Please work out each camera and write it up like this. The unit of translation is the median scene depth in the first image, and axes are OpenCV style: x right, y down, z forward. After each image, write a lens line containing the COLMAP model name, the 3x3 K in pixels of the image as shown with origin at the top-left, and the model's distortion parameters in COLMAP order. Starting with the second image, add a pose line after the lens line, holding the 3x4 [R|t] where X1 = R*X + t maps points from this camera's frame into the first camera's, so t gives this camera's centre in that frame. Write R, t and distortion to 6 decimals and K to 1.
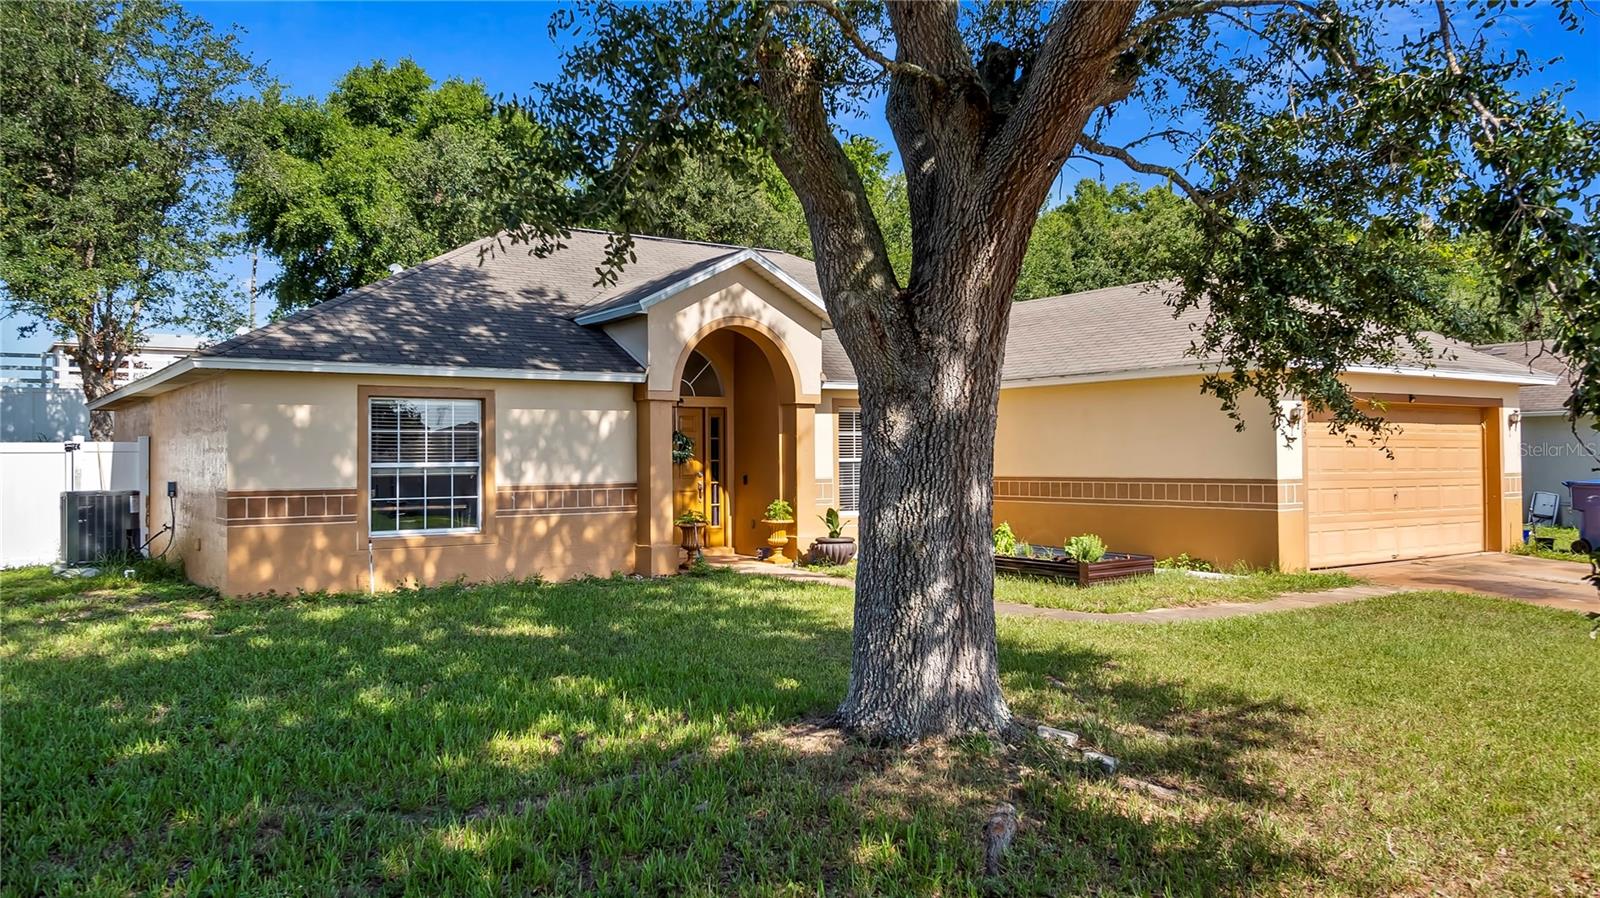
lens RADIAL K [[1181.0, 0, 800.0], [0, 1181.0, 449.0], [0, 0, 1]] dist [-0.001058, -0.000189]
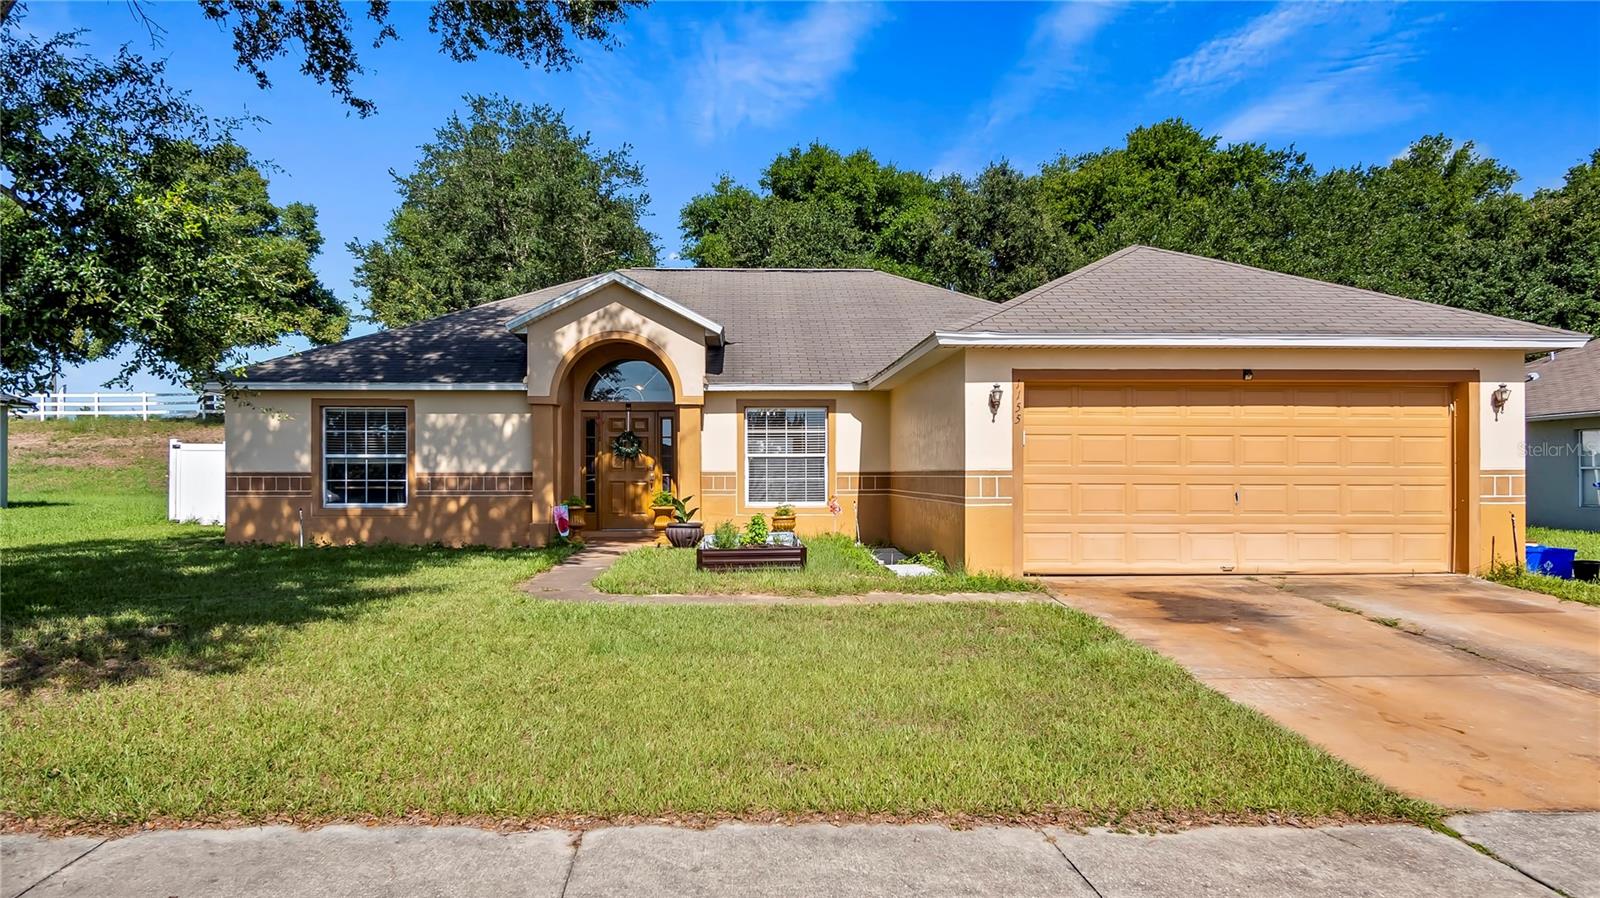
lens RADIAL K [[1022.4, 0, 800.0], [0, 1022.4, 449.0], [0, 0, 1]] dist [-0.001779, -0.000403]
pose [[0.842237, -0.008189, -0.539046, 0.693171], [-0.000205, 0.999880, -0.015509, 0.021068], [0.539108, 0.013173, 0.842134, 0.265505]]
